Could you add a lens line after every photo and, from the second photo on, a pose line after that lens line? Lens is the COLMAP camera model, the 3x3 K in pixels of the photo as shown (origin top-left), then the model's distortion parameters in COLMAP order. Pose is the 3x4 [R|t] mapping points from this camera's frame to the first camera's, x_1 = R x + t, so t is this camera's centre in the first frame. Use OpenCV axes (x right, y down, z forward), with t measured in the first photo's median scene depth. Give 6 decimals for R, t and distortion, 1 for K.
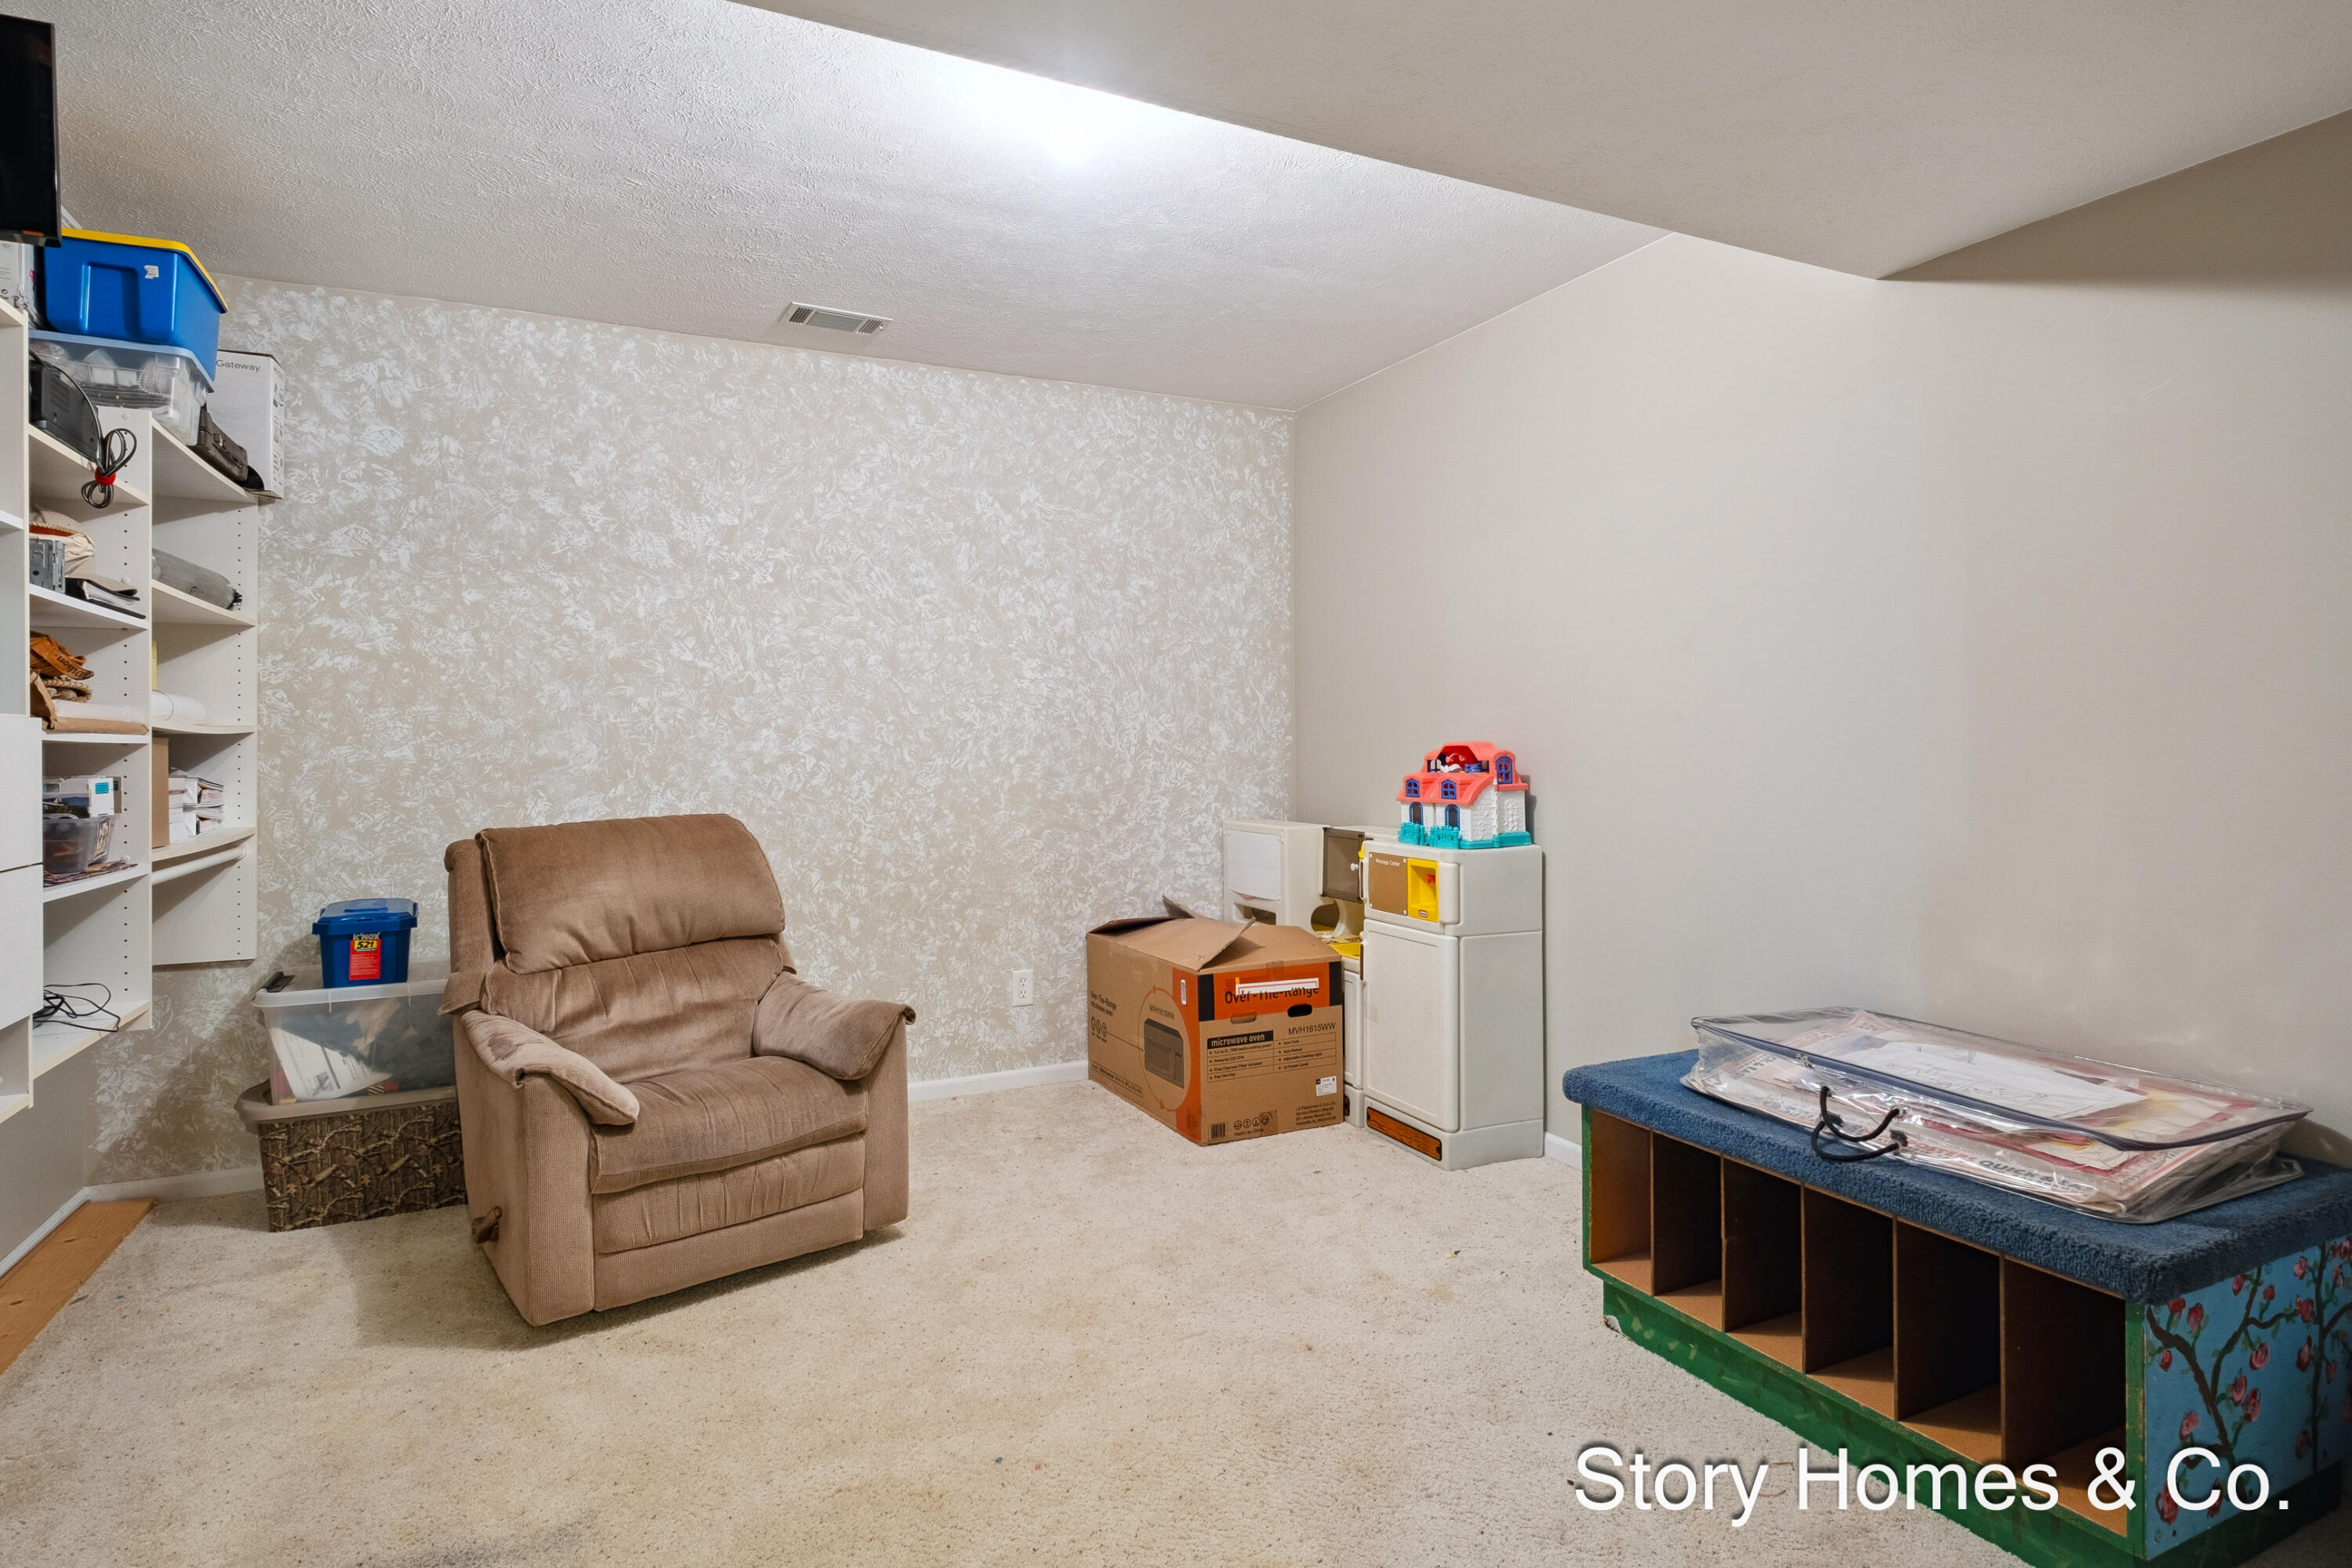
lens RADIAL K [[1256.2, 0, 1174.0], [0, 1256.2, 767.1], [0, 0, 1]] dist [0.003671, 0.000049]
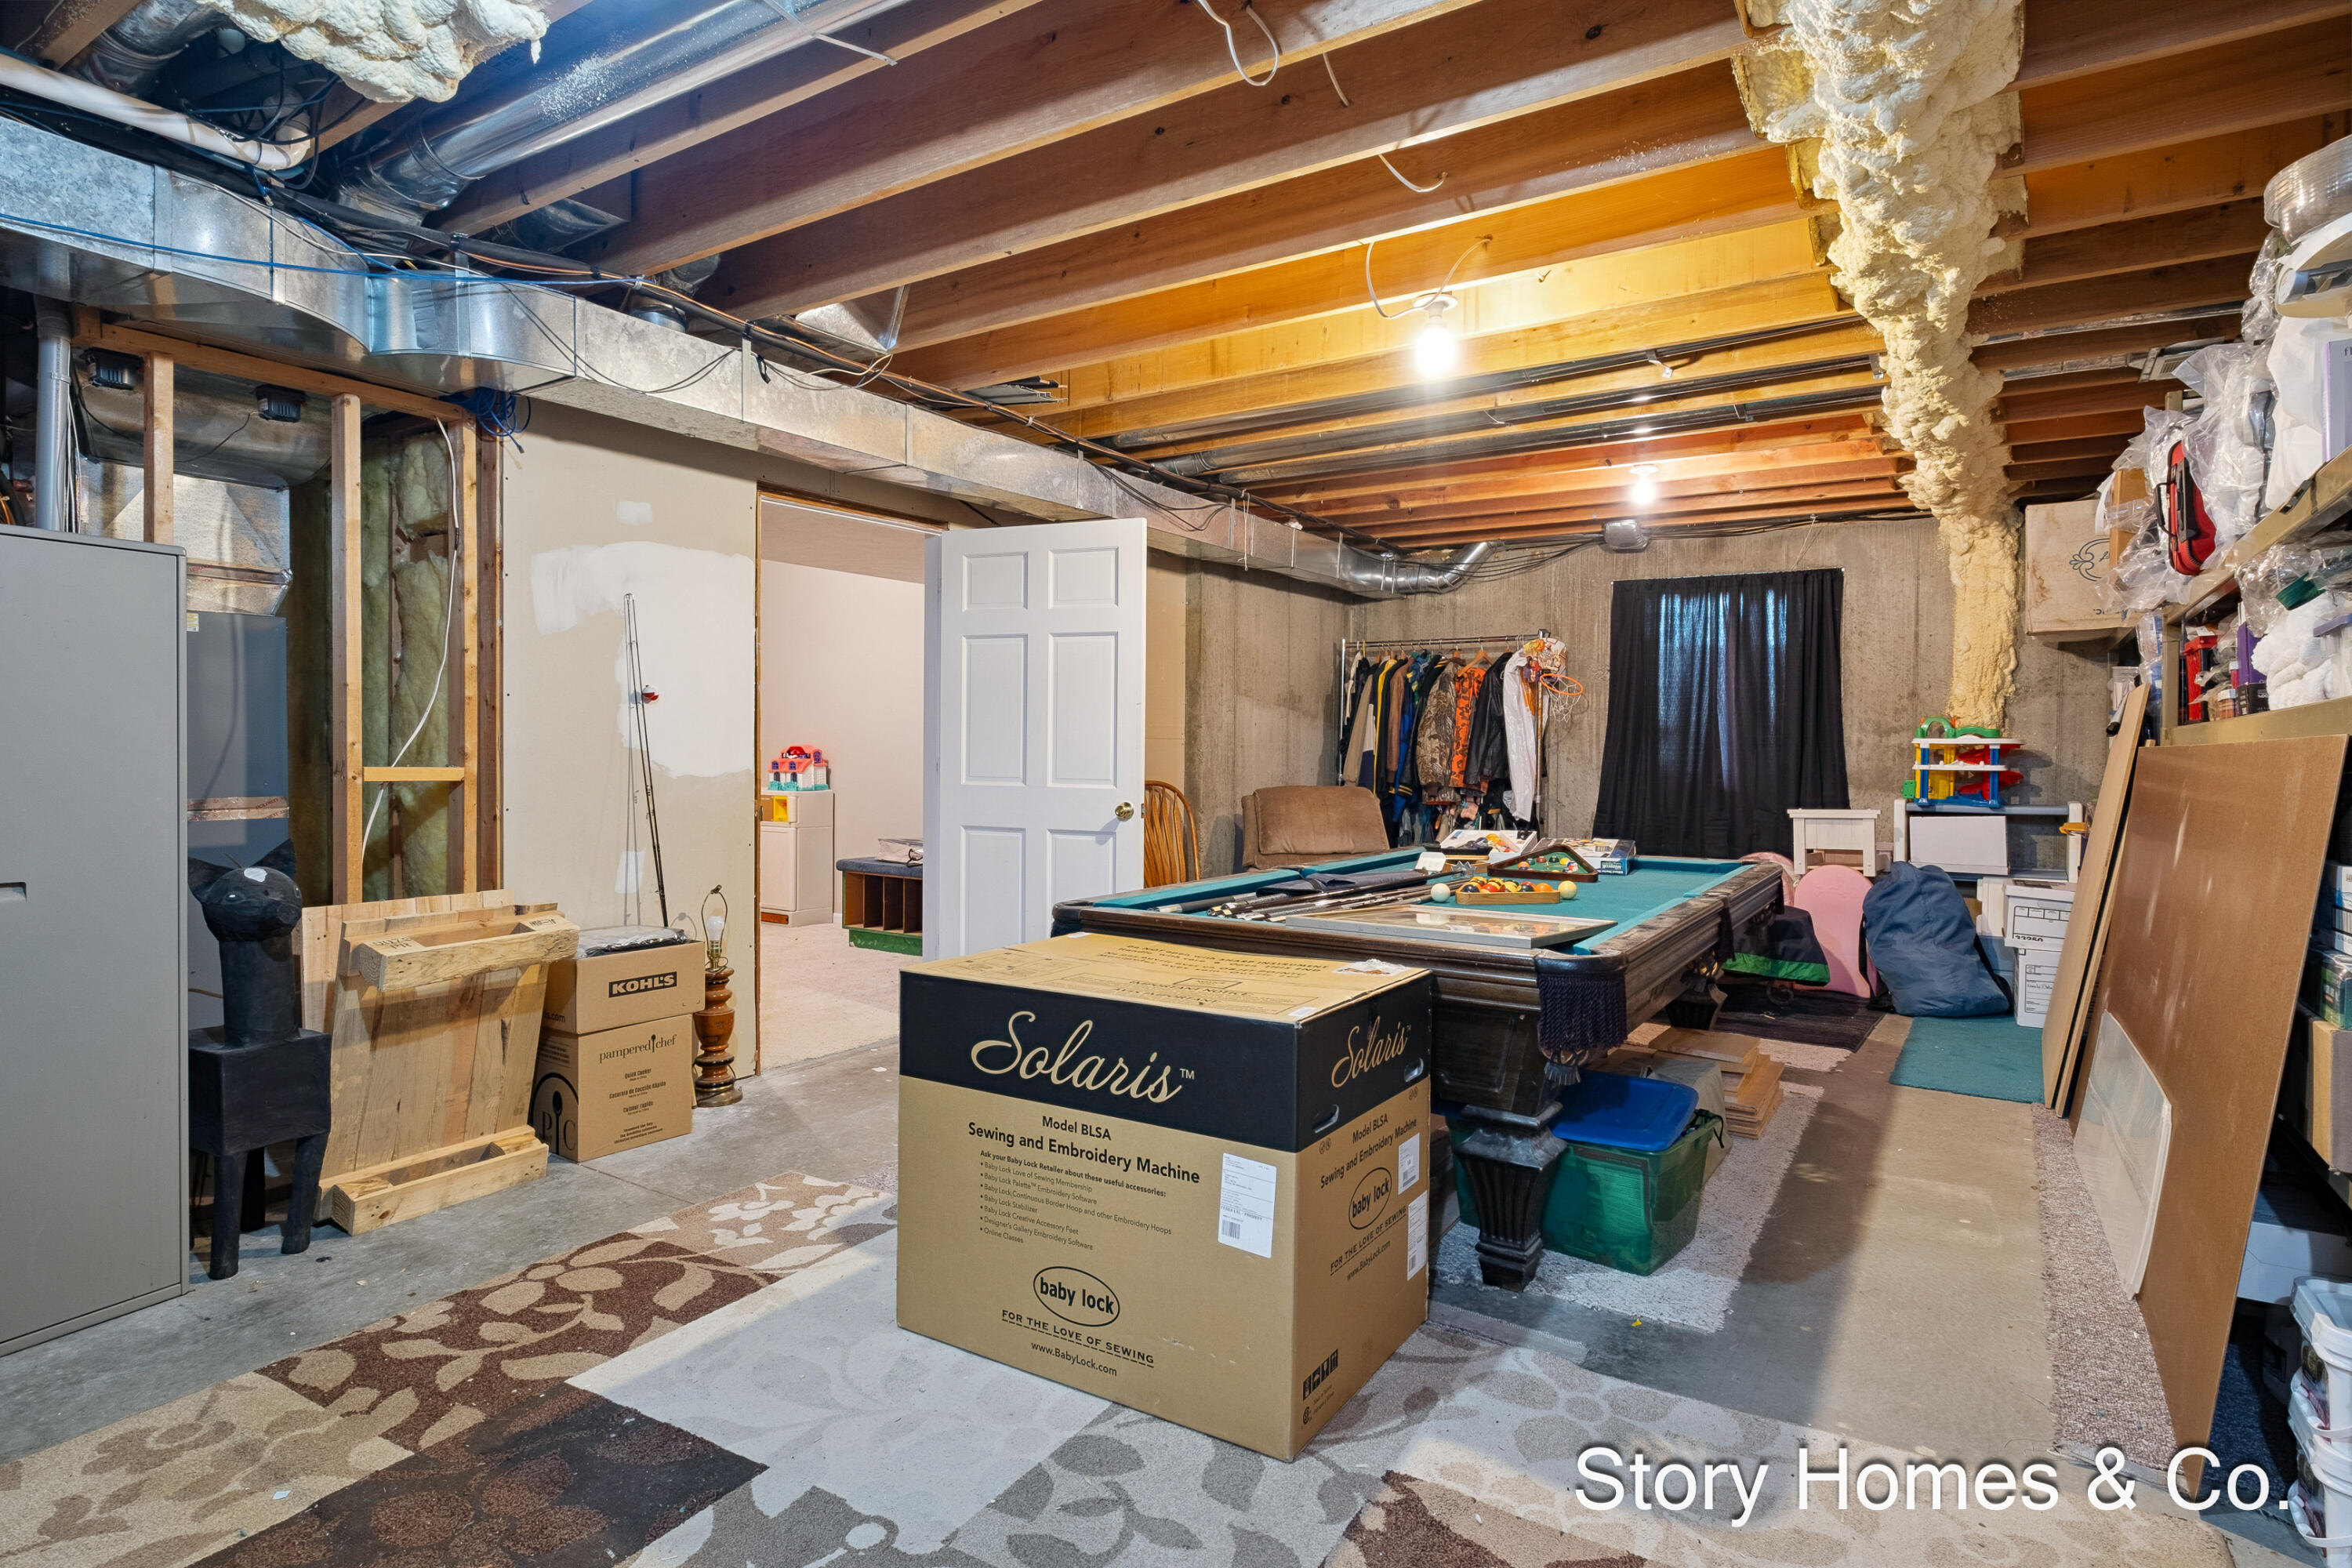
lens RADIAL K [[1256.2, 0, 1179.7], [0, 1256.2, 776.6], [0, 0, 1]] dist [0.003671, 0.000049]
pose [[0.859728, 0.011465, 0.510623, -0.344154], [-0.009356, 0.999934, -0.006699, 0.046916], [-0.510666, 0.000982, 0.859779, -1.328728]]
